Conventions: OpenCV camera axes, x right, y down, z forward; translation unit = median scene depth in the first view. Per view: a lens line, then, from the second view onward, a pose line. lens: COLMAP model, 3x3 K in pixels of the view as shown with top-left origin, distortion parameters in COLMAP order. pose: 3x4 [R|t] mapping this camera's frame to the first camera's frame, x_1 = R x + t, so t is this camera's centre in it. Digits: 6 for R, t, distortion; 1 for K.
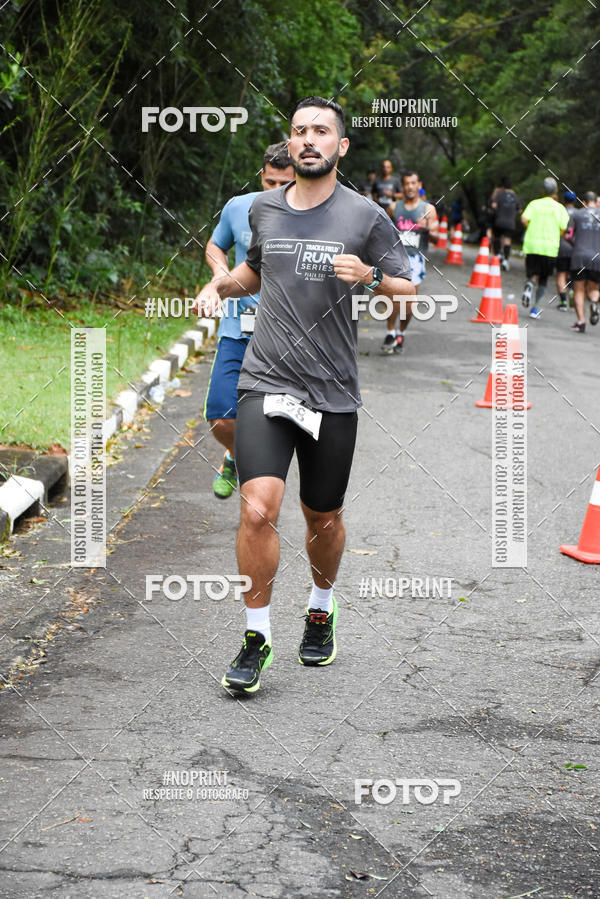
lens RADIAL K [[2772.1, 0, 300.0], [0, 2772.1, 449.5], [0, 0, 1]] dist [1.023211, 2.002305]
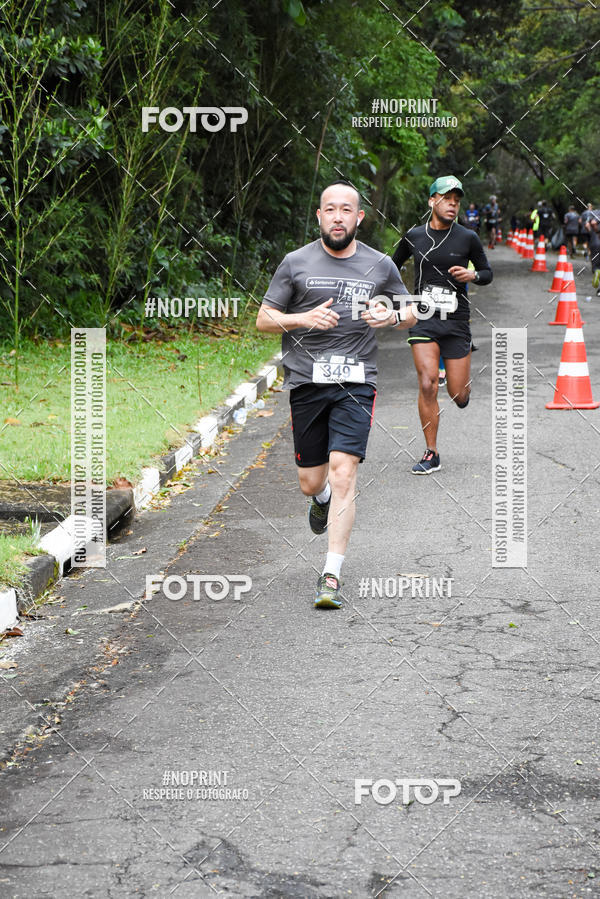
lens RADIAL K [[2331.1, 0, 308.0], [0, 2331.1, 452.0], [0, 0, 1]] dist [0.750852, 0.739590]
pose [[0.996504, -0.061188, -0.056880, 0.025296], [0.061504, 0.998099, 0.003828, -0.008796], [0.056538, -0.007313, 0.998374, 0.124662]]
